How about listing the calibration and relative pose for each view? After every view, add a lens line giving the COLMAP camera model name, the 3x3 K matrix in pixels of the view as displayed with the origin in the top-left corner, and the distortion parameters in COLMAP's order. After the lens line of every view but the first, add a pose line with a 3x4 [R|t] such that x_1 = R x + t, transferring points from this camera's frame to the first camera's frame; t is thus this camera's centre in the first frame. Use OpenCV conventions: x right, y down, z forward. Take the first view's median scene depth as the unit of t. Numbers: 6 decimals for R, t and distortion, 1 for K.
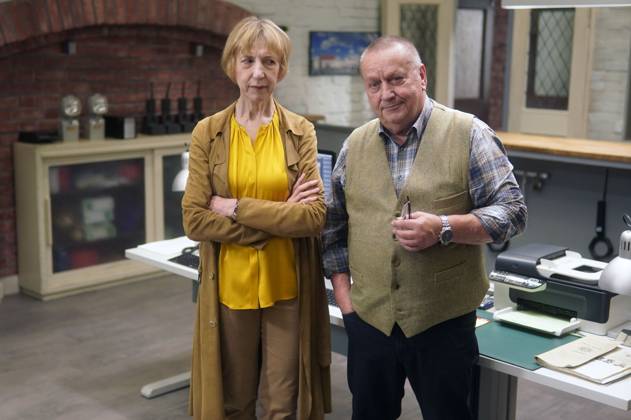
lens RADIAL K [[915.6, 0, 284.6], [0, 915.6, 210.2], [0, 0, 1]] dist [-0.008291, -0.001862]
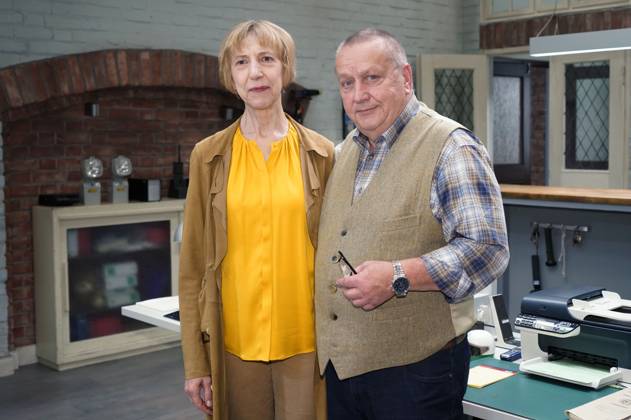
lens RADIAL K [[861.4, 0, 332.9], [0, 861.4, 190.2], [0, 0, 1]] dist [-0.025471, 0.044872]
pose [[0.999582, -0.020323, -0.020574, 0.041780], [0.017668, 0.992386, -0.121892, 0.026496], [0.022894, 0.121478, 0.992330, 0.101349]]
